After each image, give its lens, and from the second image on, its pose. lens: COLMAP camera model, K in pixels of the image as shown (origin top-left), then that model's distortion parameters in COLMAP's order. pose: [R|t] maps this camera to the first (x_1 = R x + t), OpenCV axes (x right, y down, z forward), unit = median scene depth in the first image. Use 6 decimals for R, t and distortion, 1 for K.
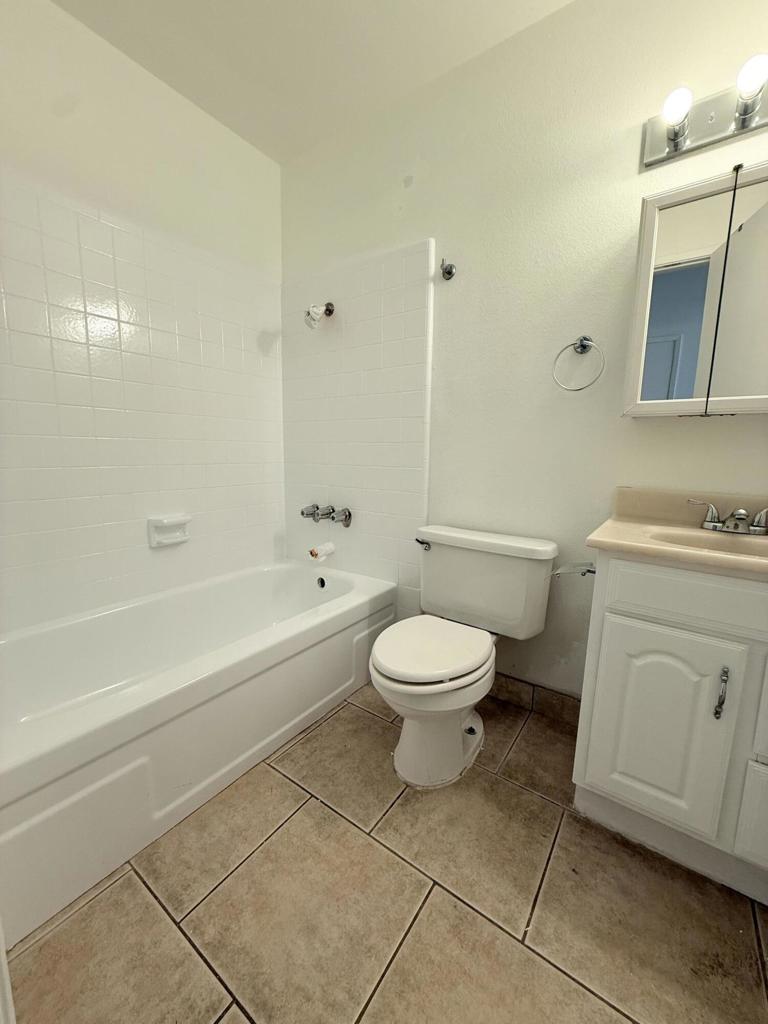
lens RADIAL K [[409.9, 0, 384.0], [0, 409.9, 512.0], [0, 0, 1]] dist [-0.001045, 0.000212]
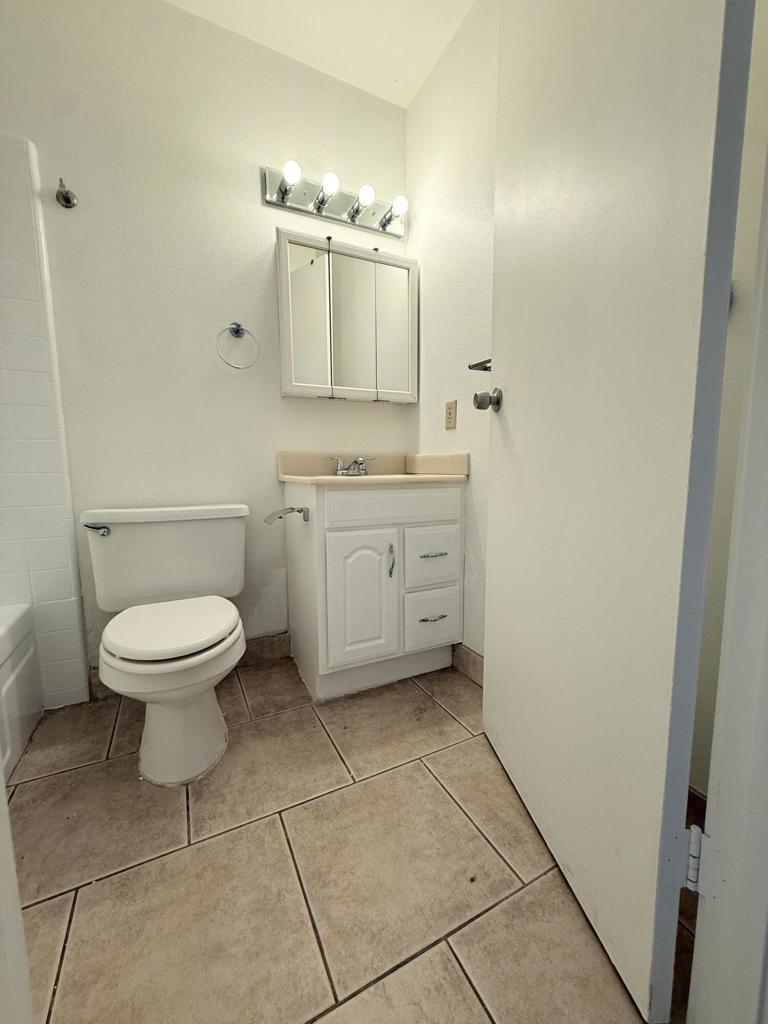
lens RADIAL K [[409.9, 0, 384.0], [0, 409.9, 512.0], [0, 0, 1]] dist [-0.001045, 0.000212]
pose [[0.461226, -0.125727, 0.878330, -0.525569], [0.150054, 0.986704, 0.062444, 0.117646], [-0.874502, 0.102996, 0.473959, 0.181181]]
